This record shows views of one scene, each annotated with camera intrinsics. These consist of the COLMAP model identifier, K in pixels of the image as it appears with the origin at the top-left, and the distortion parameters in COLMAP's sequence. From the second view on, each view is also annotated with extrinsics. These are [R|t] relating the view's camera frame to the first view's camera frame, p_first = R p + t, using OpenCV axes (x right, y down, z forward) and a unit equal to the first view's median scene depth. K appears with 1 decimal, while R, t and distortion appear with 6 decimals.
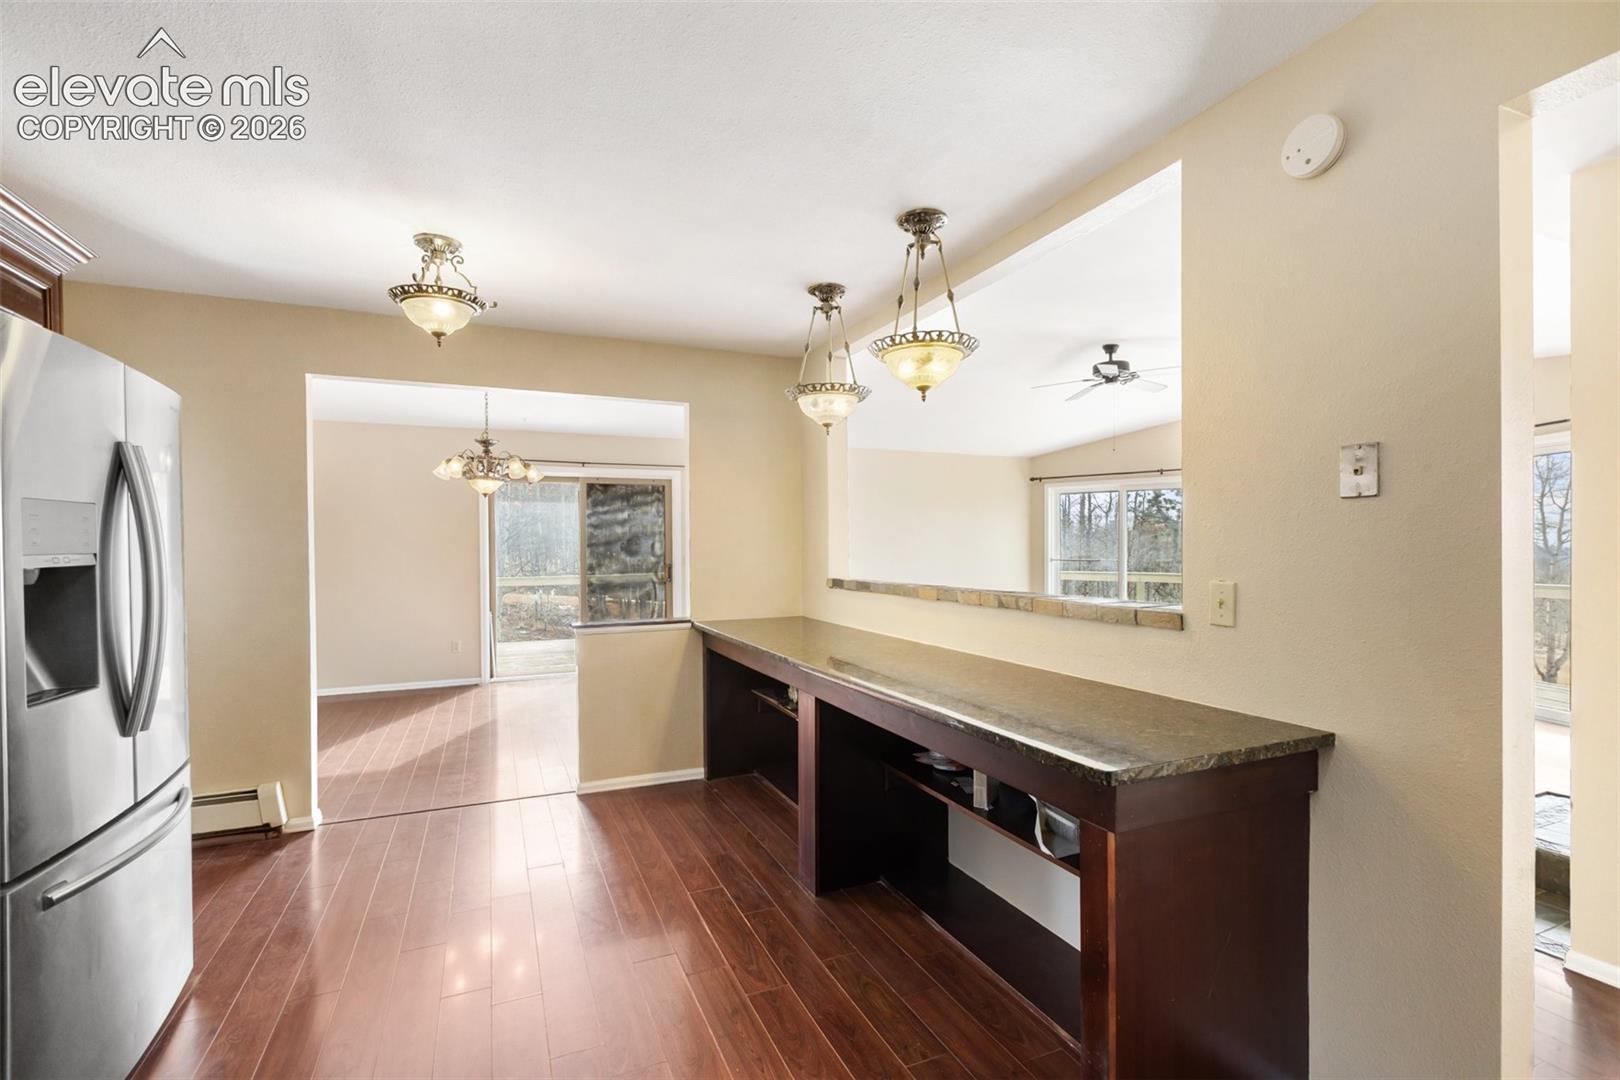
lens RADIAL K [[741.5, 0, 808.8], [0, 741.5, 521.8], [0, 0, 1]] dist [0.000576, -0.000363]
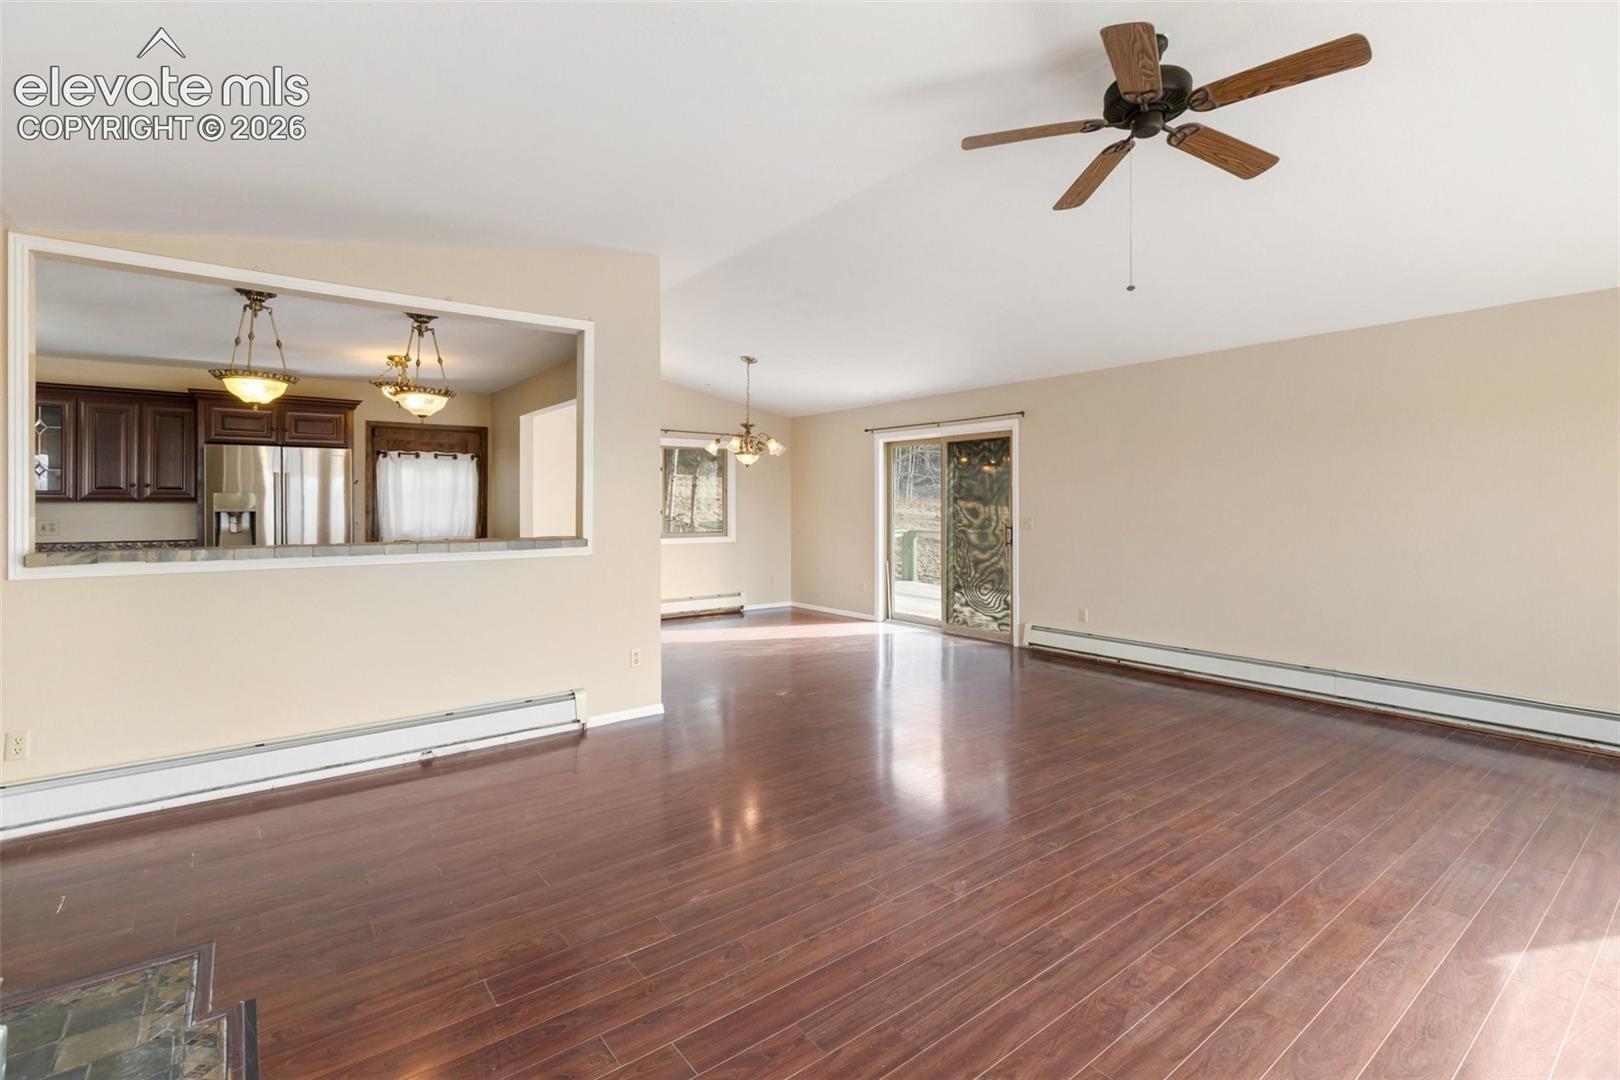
lens RADIAL K [[748.5, 0, 812.9], [0, 748.5, 522.6], [0, 0, 1]] dist [0.009863, -0.006347]
pose [[0.247746, 0.028564, -0.968404, 0.869439], [0.030554, 0.998838, 0.037278, 0.017940], [0.968343, -0.038824, 0.246586, 0.773670]]
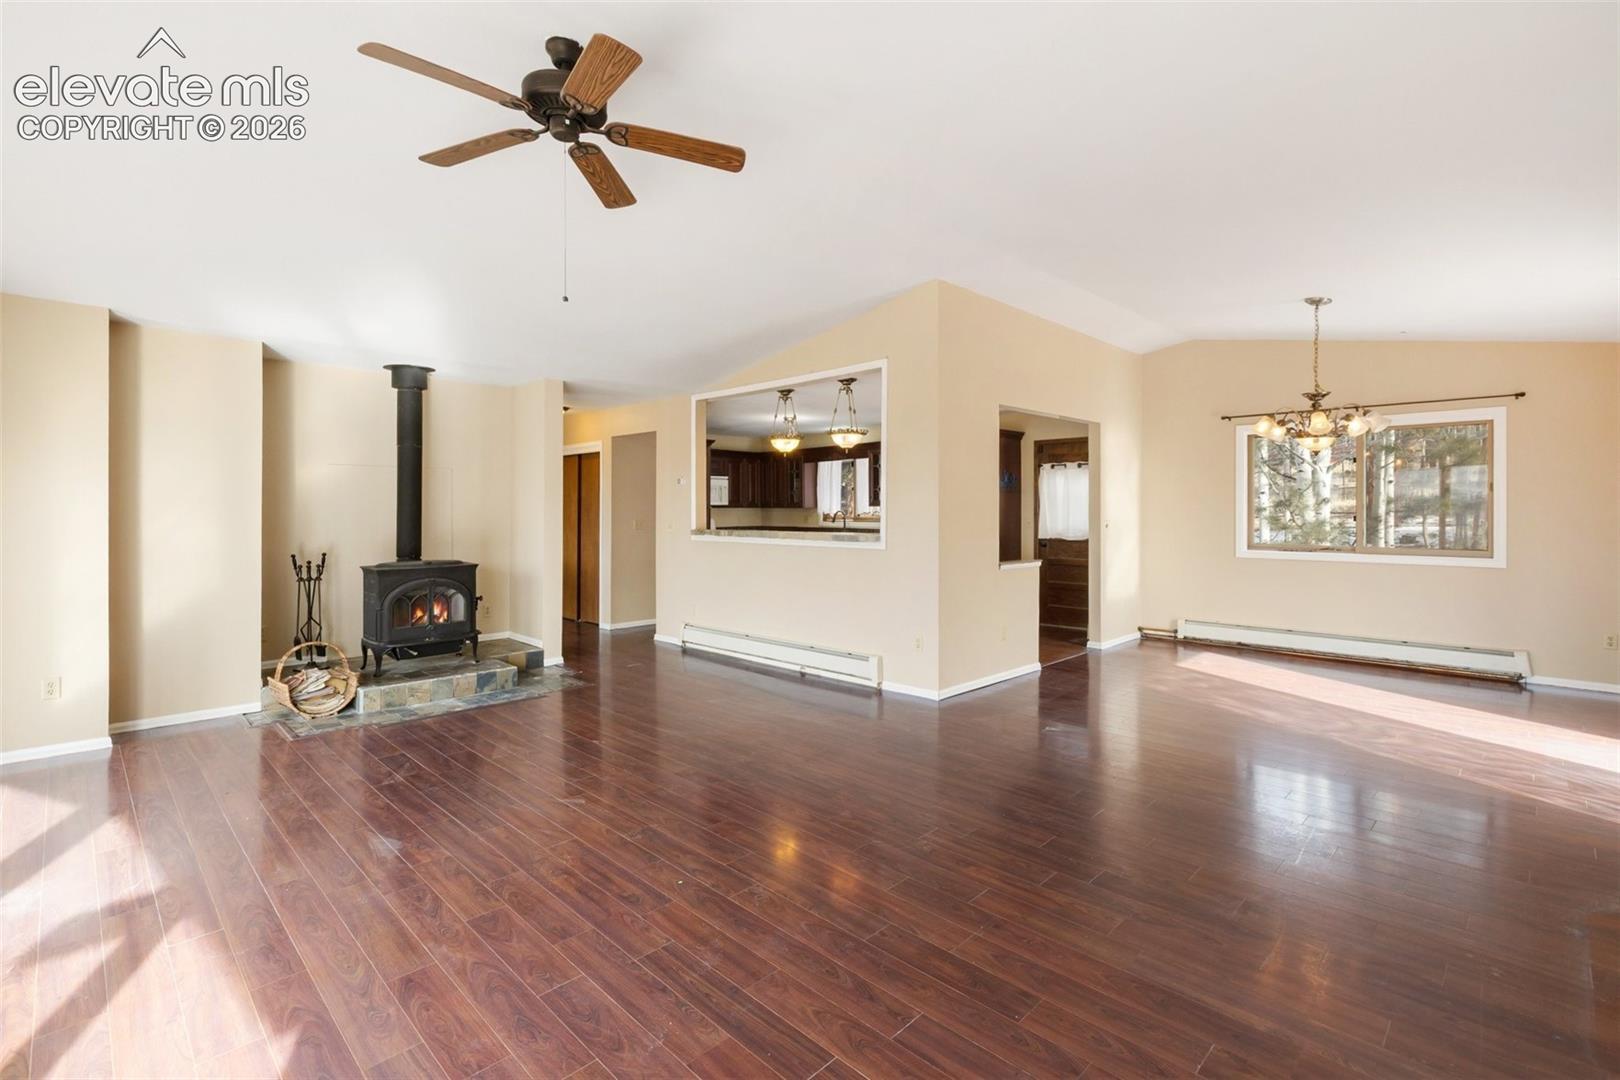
lens RADIAL K [[741.5, 0, 808.8], [0, 741.5, 521.8], [0, 0, 1]] dist [0.000576, -0.000363]
pose [[-0.929828, 0.011650, -0.367810, 0.485943], [0.016923, 0.999795, -0.011115, 0.048677], [0.367606, -0.016560, -0.929834, 1.608877]]
